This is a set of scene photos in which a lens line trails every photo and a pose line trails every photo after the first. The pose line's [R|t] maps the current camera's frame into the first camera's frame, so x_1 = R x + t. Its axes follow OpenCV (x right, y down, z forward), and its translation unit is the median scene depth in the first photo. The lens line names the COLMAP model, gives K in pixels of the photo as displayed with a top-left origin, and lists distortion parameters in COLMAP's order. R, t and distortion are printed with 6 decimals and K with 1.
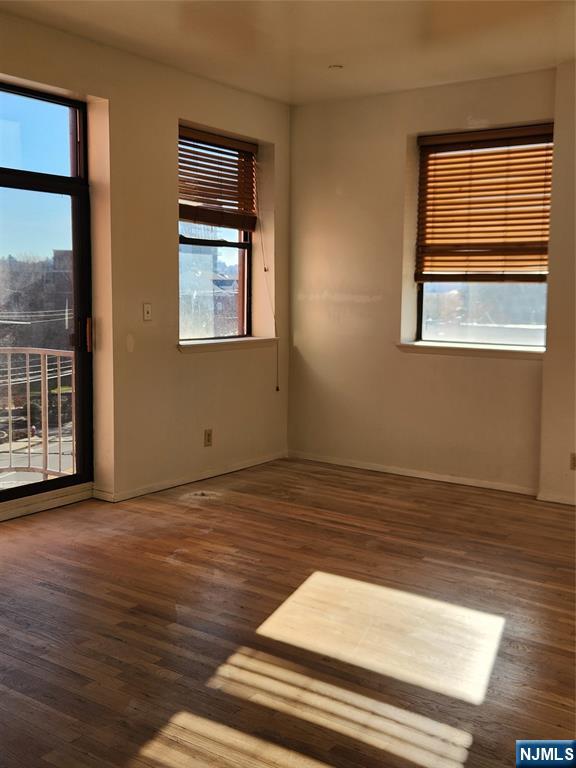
lens RADIAL K [[837.2, 0, 302.6], [0, 837.2, 371.5], [0, 0, 1]] dist [0.118673, -0.151893]
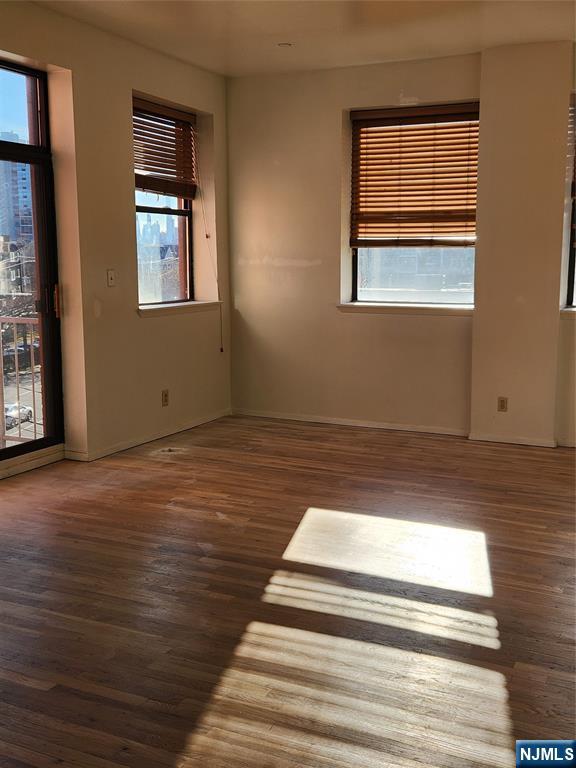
lens RADIAL K [[837.2, 0, 302.6], [0, 837.2, 371.5], [0, 0, 1]] dist [0.118673, -0.151893]
pose [[0.983919, -0.034836, 0.175188, -0.132881], [0.027636, 0.998677, 0.043372, 0.005382], [-0.176467, -0.037833, 0.983579, -0.066163]]
